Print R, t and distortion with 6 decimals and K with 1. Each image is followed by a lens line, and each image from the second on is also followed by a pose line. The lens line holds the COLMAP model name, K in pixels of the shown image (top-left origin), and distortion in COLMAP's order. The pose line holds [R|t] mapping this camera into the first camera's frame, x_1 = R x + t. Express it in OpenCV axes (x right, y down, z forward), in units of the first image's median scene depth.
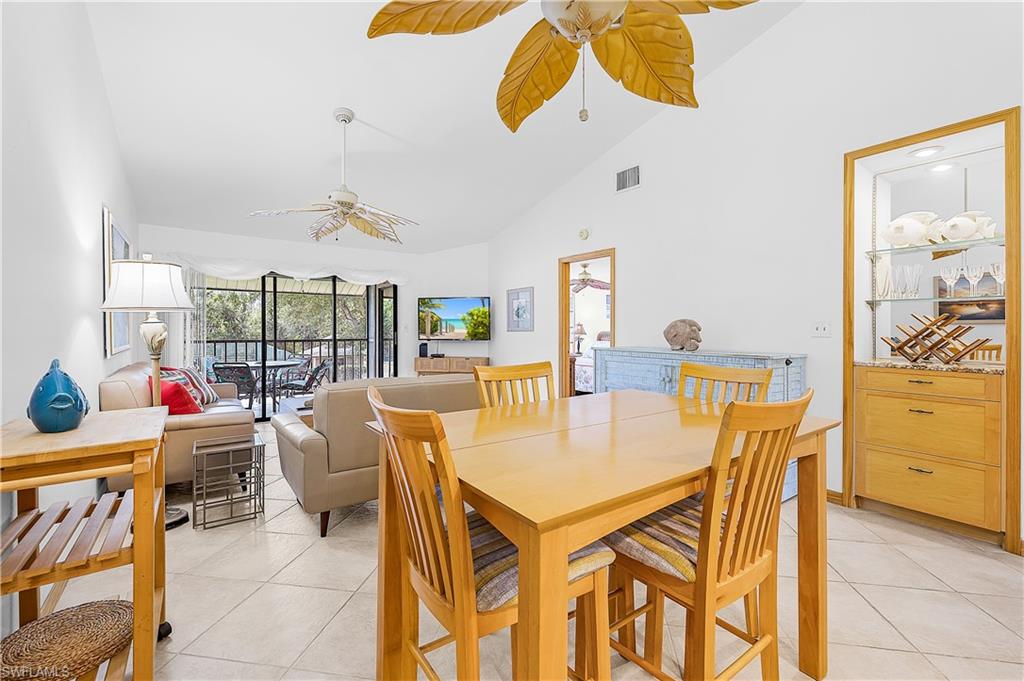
lens RADIAL K [[433.6, 0, 517.8], [0, 433.6, 344.3], [0, 0, 1]] dist [0.002749, 0.000177]
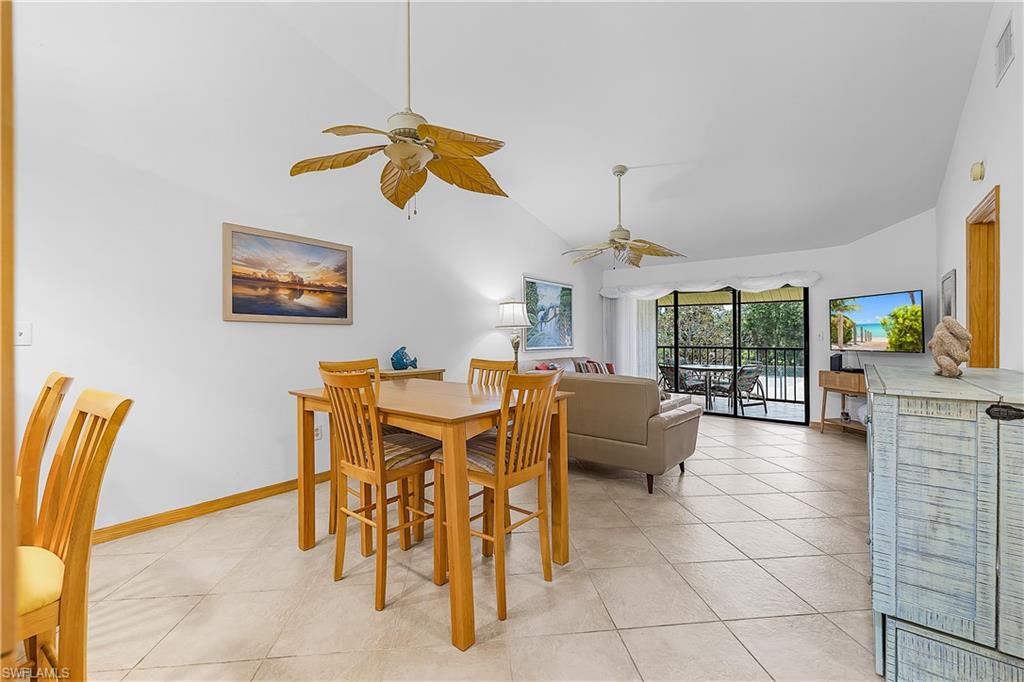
lens RADIAL K [[440.9, 0, 510.8], [0, 440.9, 335.9], [0, 0, 1]] dist [0.000301, 0.000227]
pose [[0.256755, -0.008041, -0.966443, 0.428576], [-0.033295, 0.999298, -0.017159, -0.003828], [0.965903, 0.036583, 0.256307, 0.208703]]
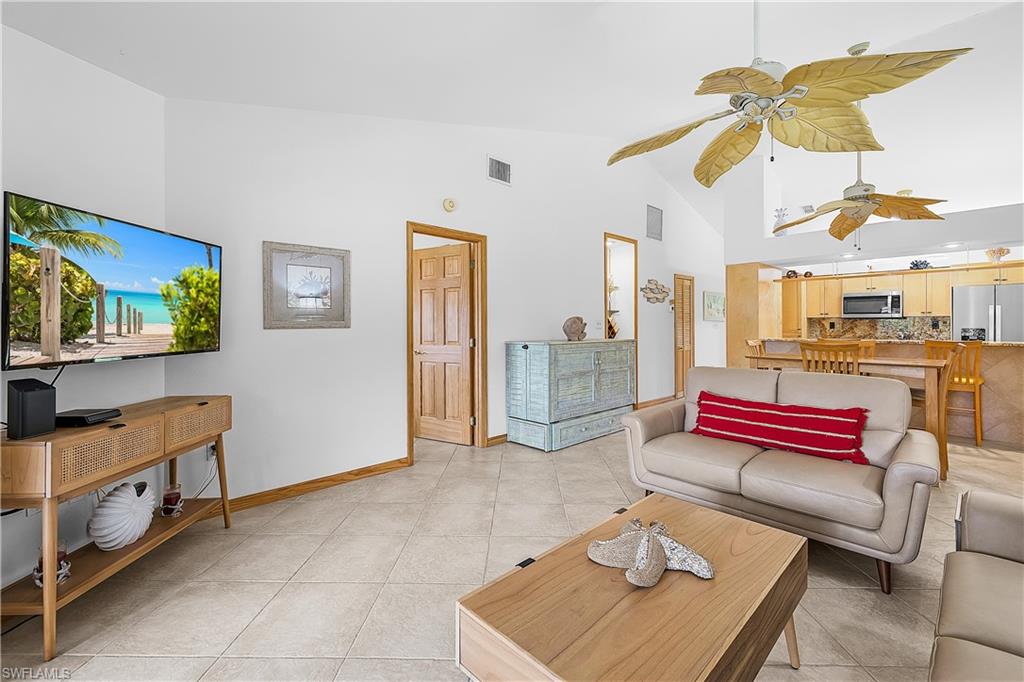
lens RADIAL K [[430.9, 0, 509.4], [0, 430.9, 330.2], [0, 0, 1]] dist [-0.000445, 0.000441]
pose [[-0.128642, -0.014775, 0.991581, -0.500593], [0.034187, 0.999229, 0.019324, -0.027432], [-0.991102, 0.036385, -0.128038, 0.777314]]
